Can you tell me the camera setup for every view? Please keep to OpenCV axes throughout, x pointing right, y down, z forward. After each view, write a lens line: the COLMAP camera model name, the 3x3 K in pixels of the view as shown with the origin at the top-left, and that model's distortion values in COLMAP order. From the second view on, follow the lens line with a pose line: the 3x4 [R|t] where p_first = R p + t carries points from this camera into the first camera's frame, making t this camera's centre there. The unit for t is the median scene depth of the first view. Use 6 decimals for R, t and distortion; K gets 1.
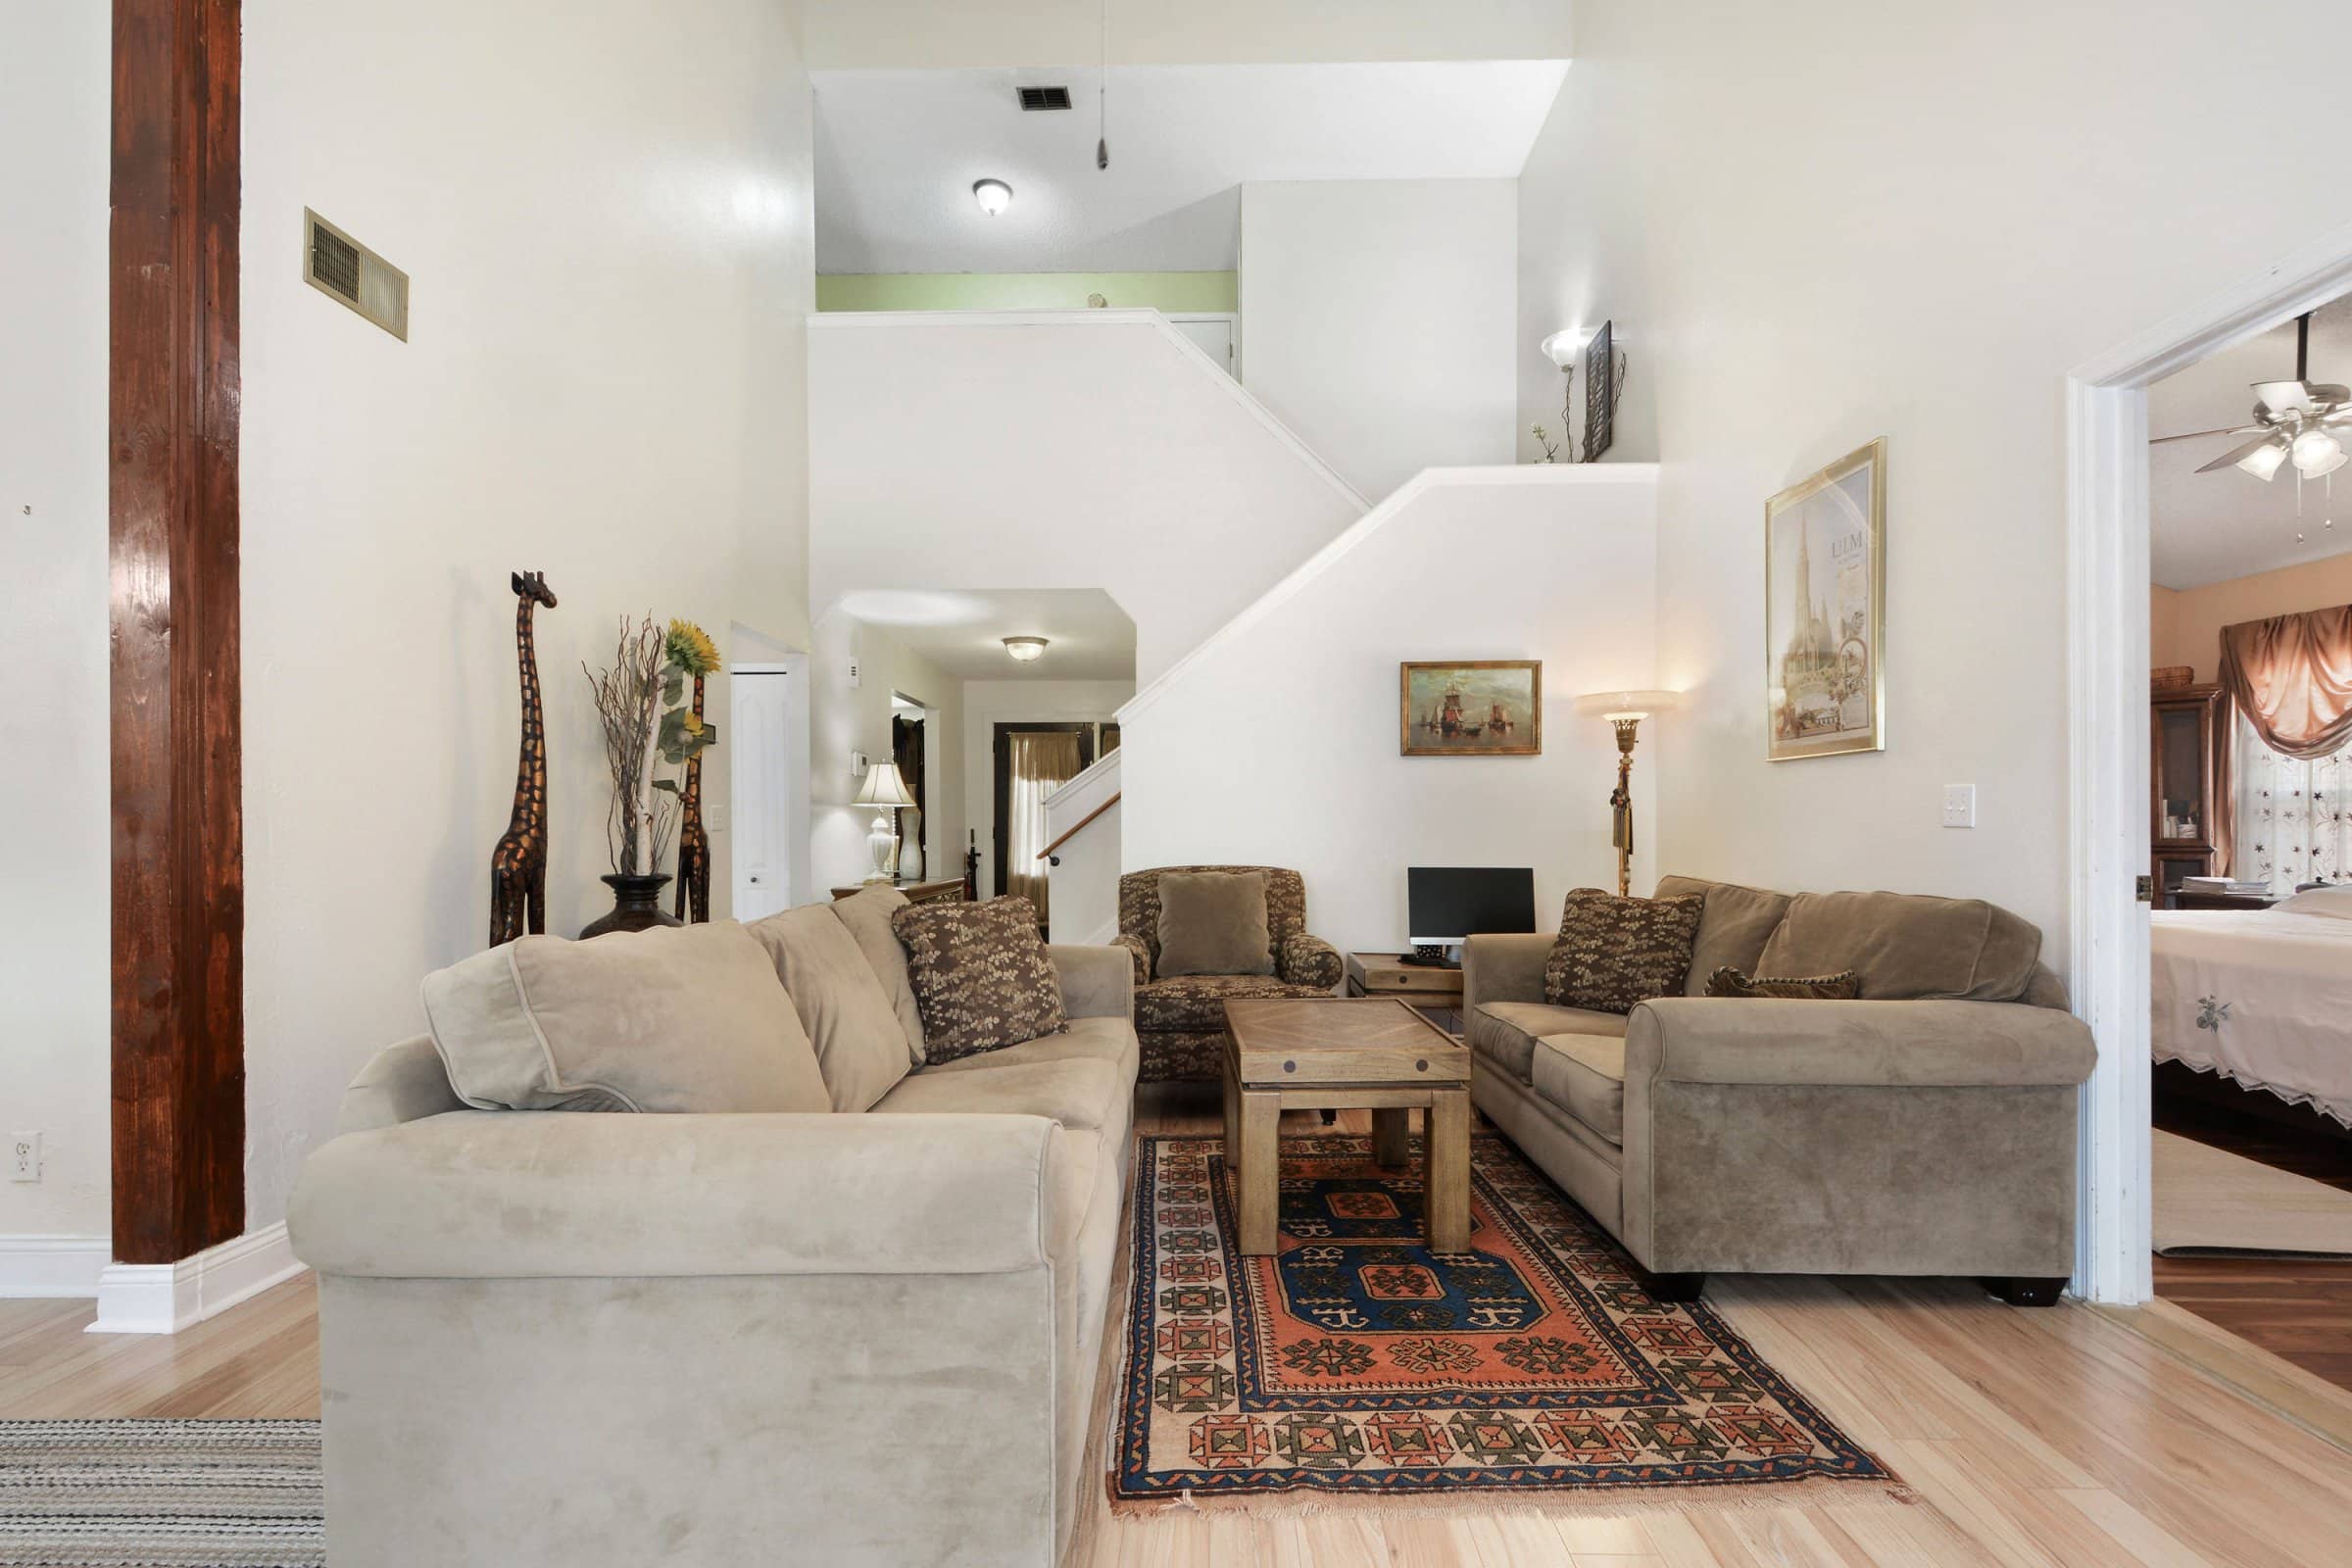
lens RADIAL K [[1041.3, 0, 1196.8], [0, 1041.3, 827.1], [0, 0, 1]] dist [0.019436, -0.010852]
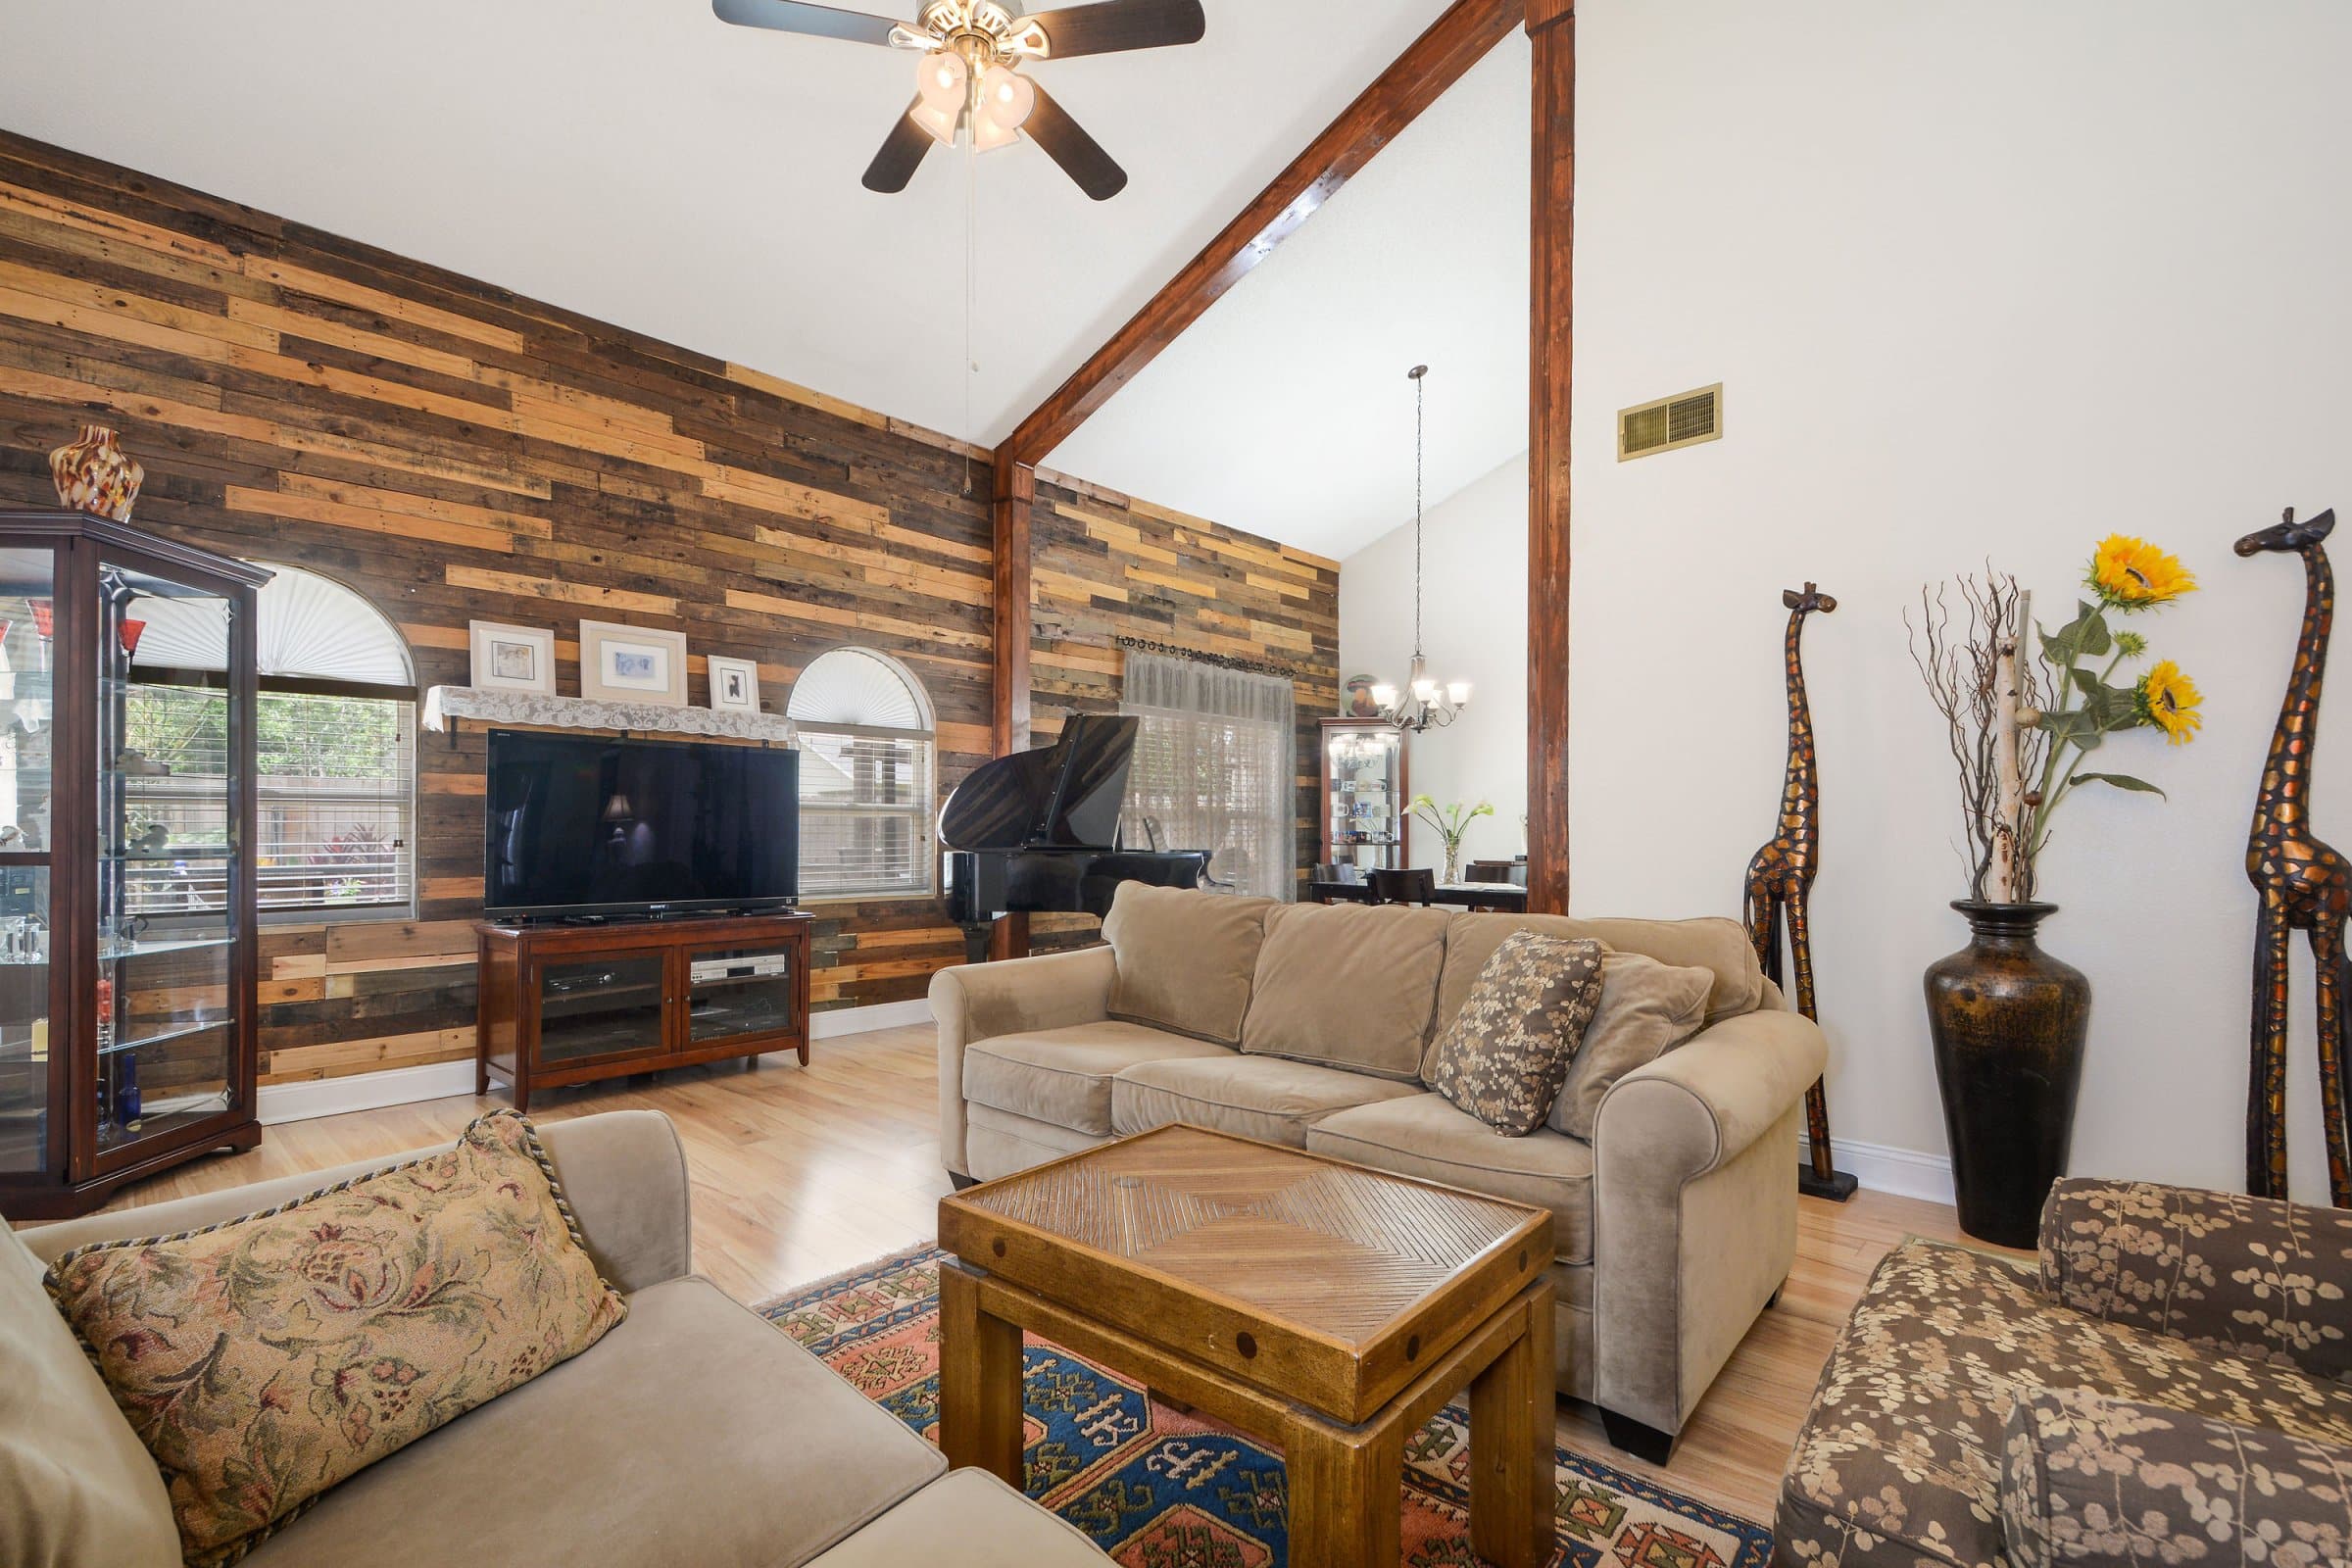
lens RADIAL K [[1041.3, 0, 1161.3], [0, 1041.3, 803.0], [0, 0, 1]] dist [0.019436, -0.010852]
pose [[-0.681707, -0.018951, -0.731380, 0.474513], [-0.002408, 0.999717, -0.023658, -0.008195], [0.731622, -0.014367, -0.681560, 1.135361]]
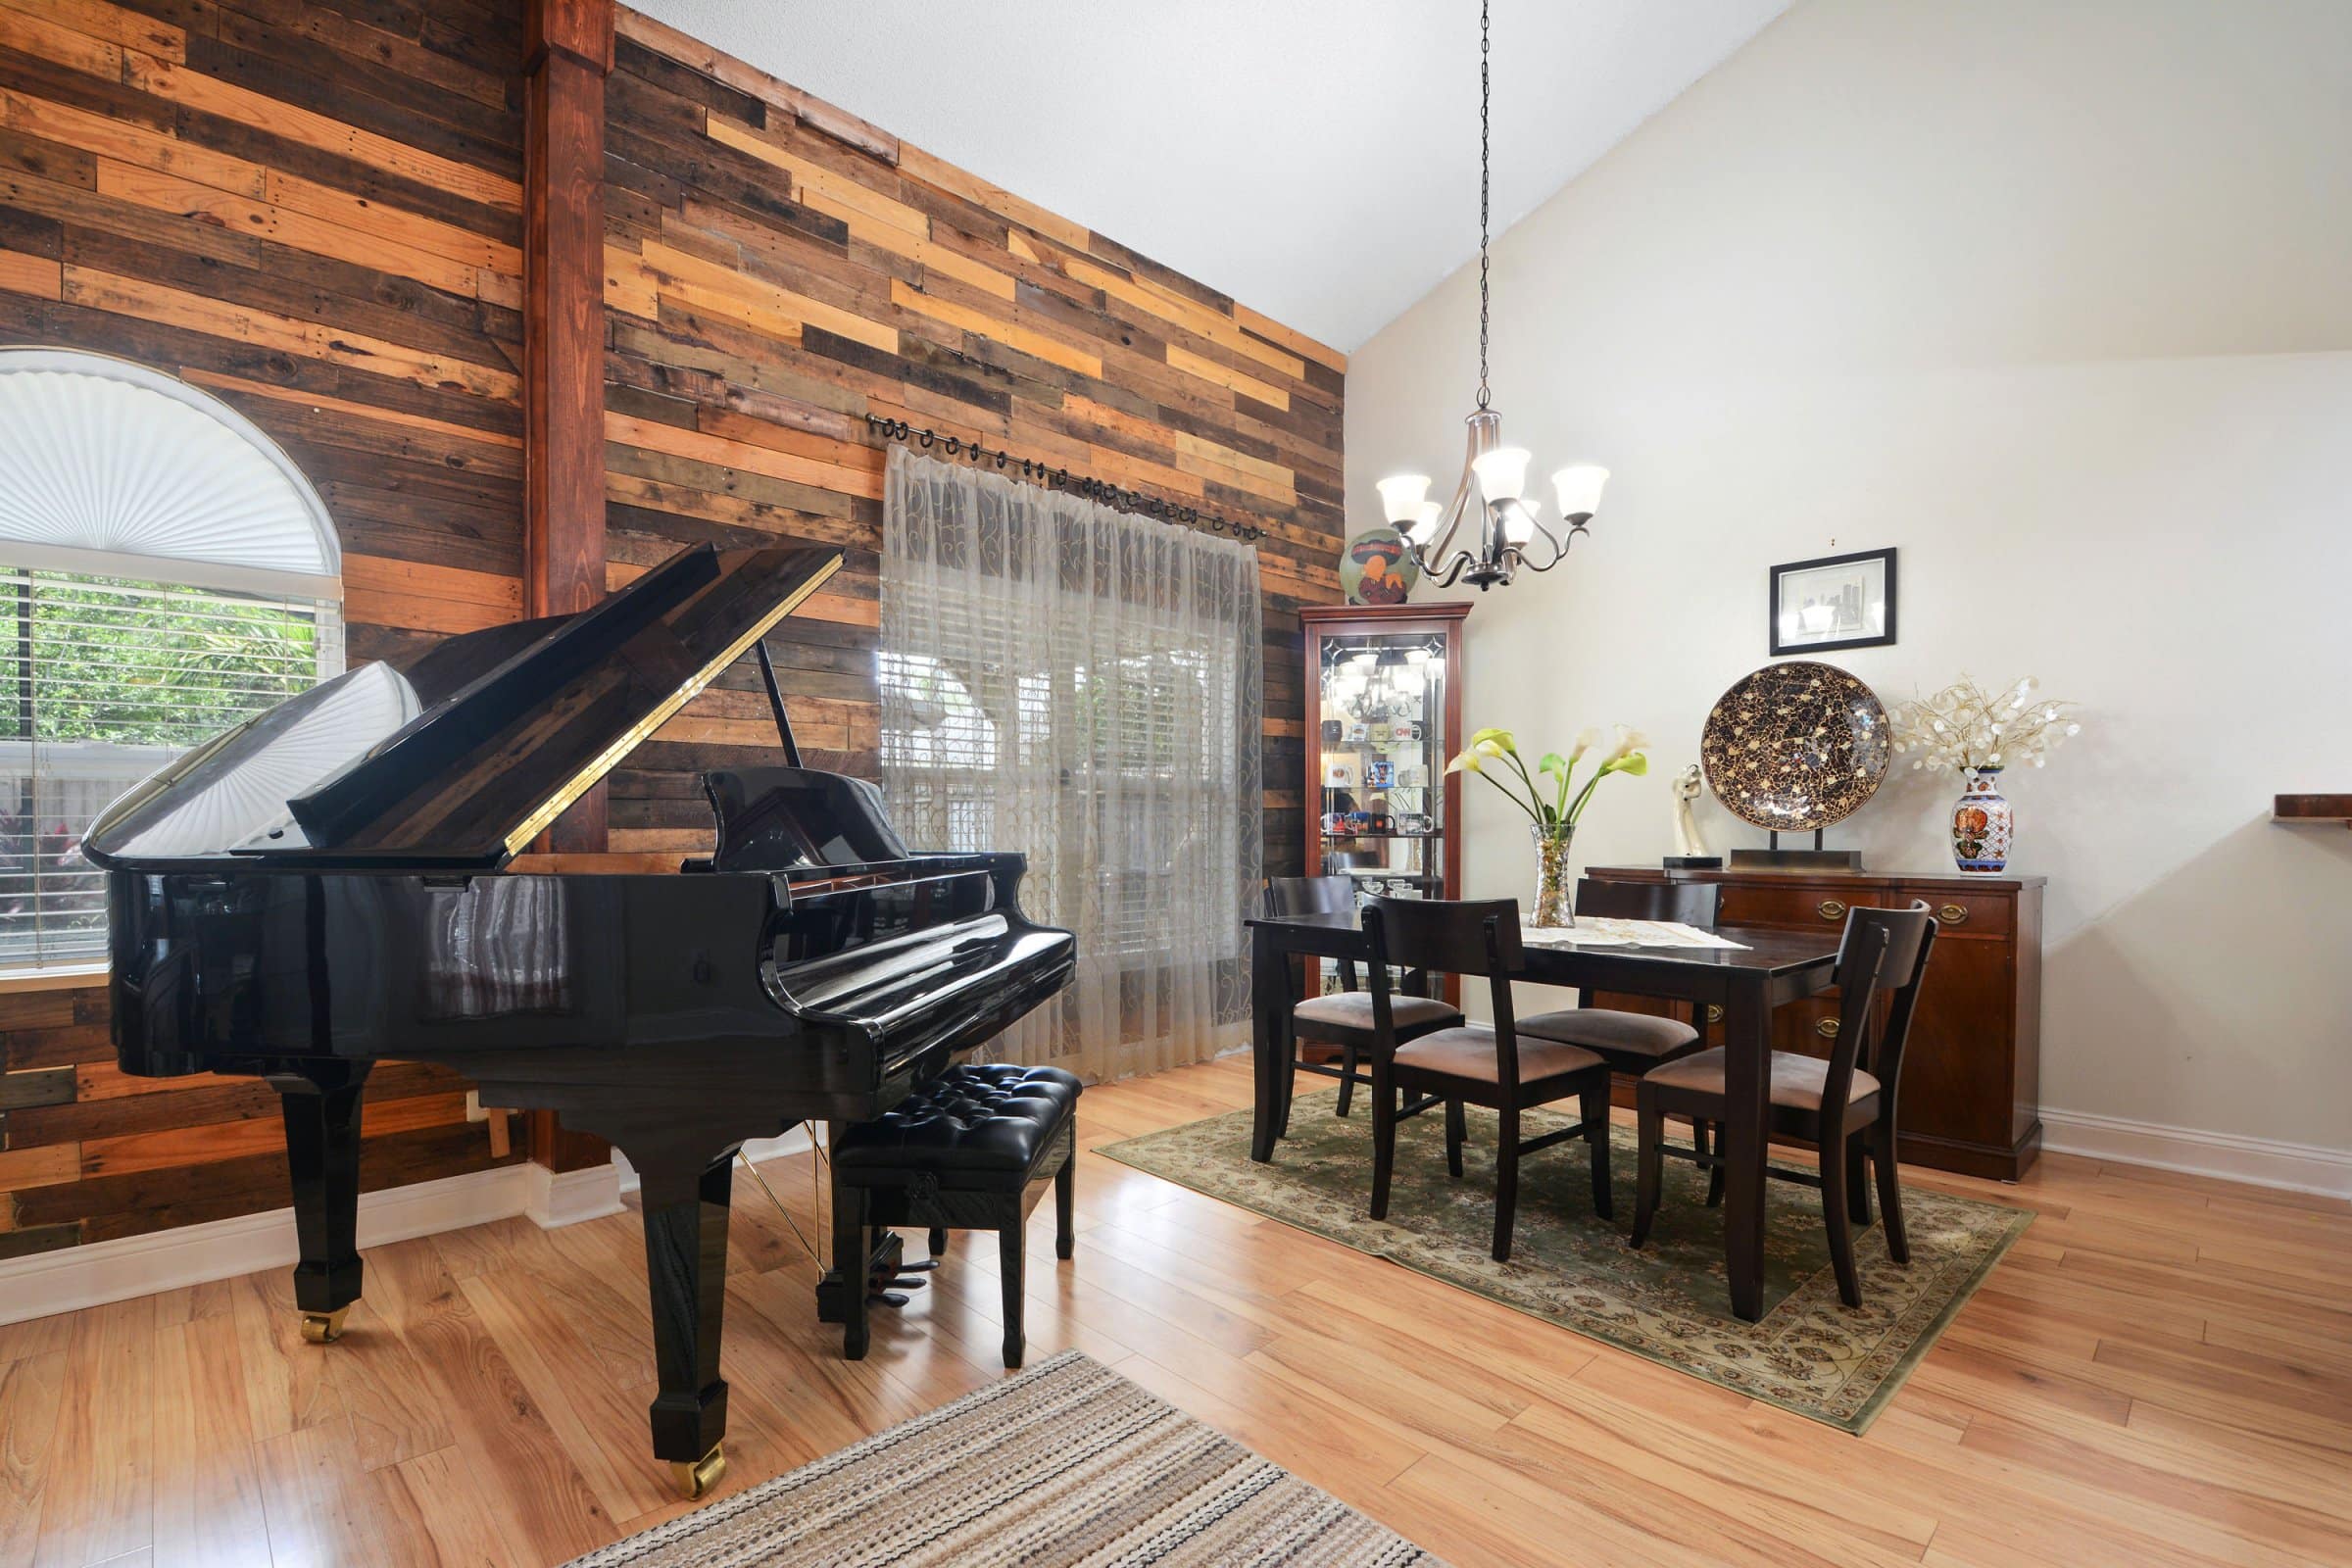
lens RADIAL K [[1041.3, 0, 1156.4], [0, 1041.3, 828.0], [0, 0, 1]] dist [0.019436, -0.010852]
pose [[-0.717681, 0.011368, -0.696280, -0.417377], [0.000540, 0.999876, 0.015768, -0.001419], [0.696372, 0.010940, -0.717597, 0.626565]]
